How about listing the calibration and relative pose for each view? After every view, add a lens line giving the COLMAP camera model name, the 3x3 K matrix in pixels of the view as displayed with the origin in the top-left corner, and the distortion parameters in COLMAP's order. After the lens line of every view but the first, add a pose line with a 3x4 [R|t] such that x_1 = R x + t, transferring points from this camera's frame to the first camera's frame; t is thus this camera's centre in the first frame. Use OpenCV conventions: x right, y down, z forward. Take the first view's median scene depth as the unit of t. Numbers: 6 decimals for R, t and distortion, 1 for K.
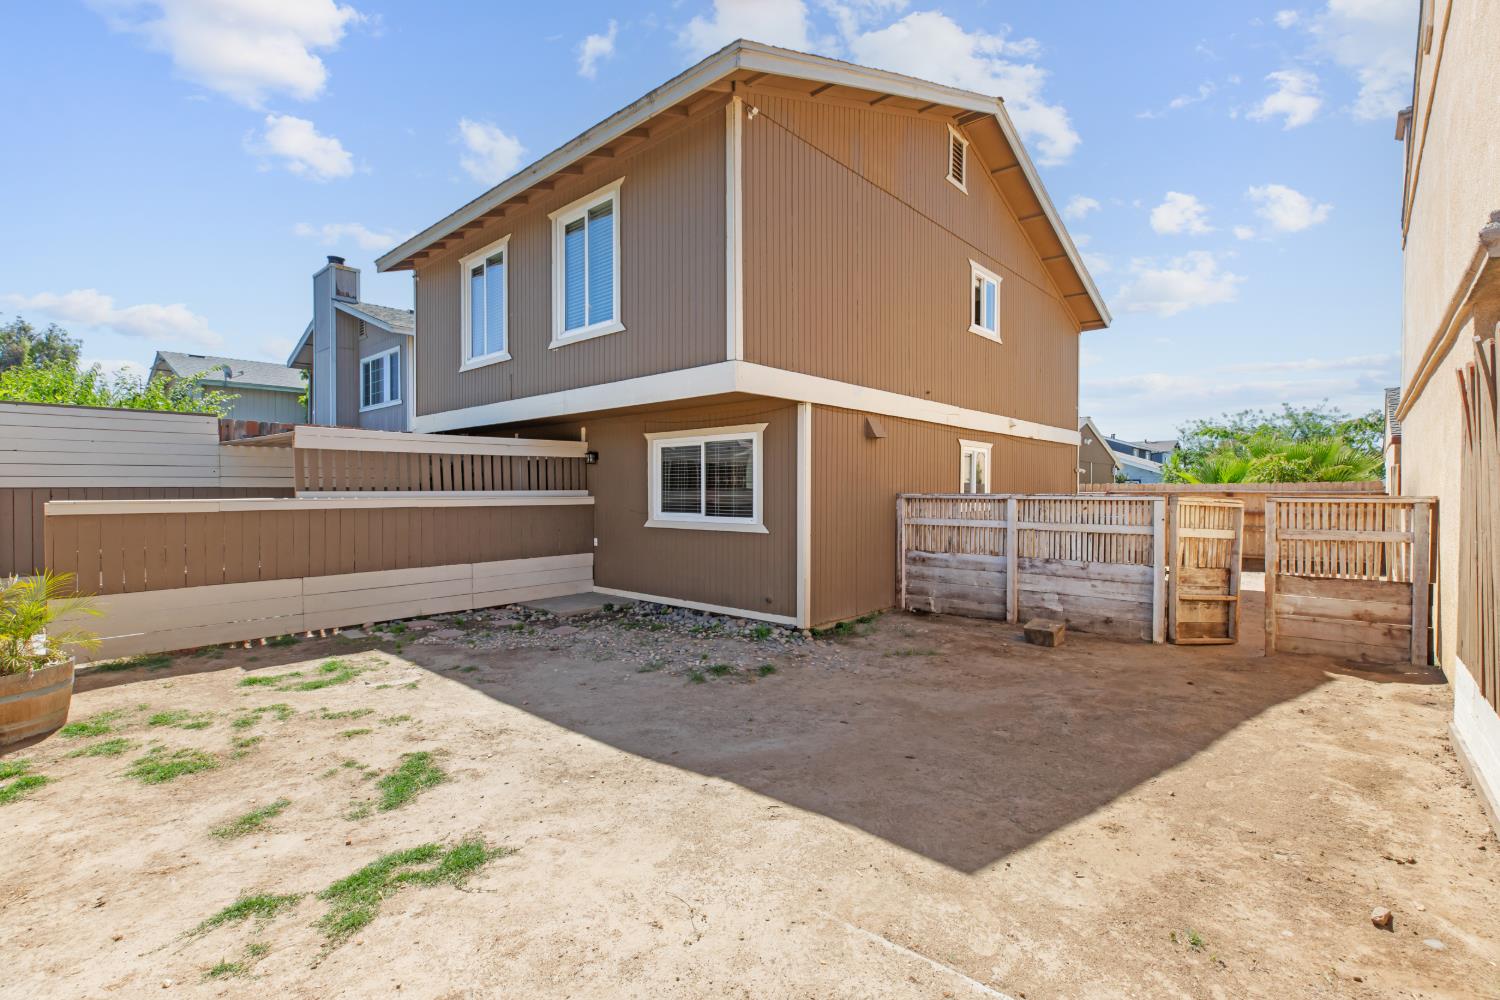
lens RADIAL K [[681.8, 0, 759.9], [0, 681.8, 503.9], [0, 0, 1]] dist [0.001197, 0.000661]
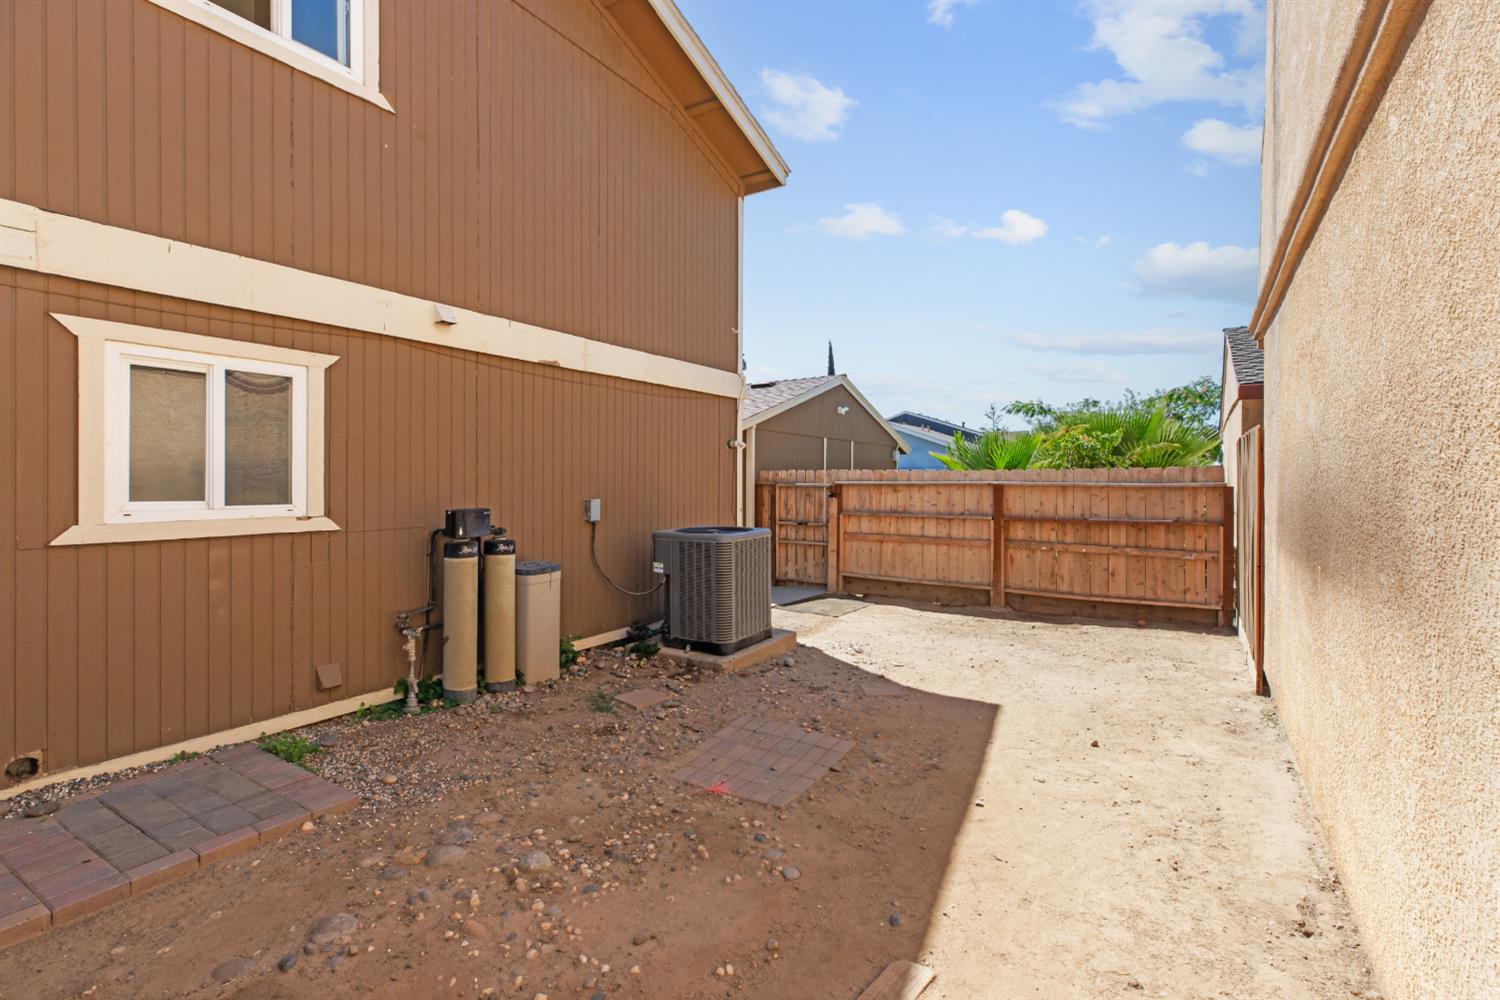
lens RADIAL K [[699.8, 0, 750.1], [0, 699.8, 491.2], [0, 0, 1]] dist [-0.000261, 0.000204]
pose [[0.988566, 0.001553, 0.150782, 0.420432], [-0.000598, 0.999980, -0.006375, -0.007496], [-0.150789, 0.006212, 0.988546, 0.466792]]
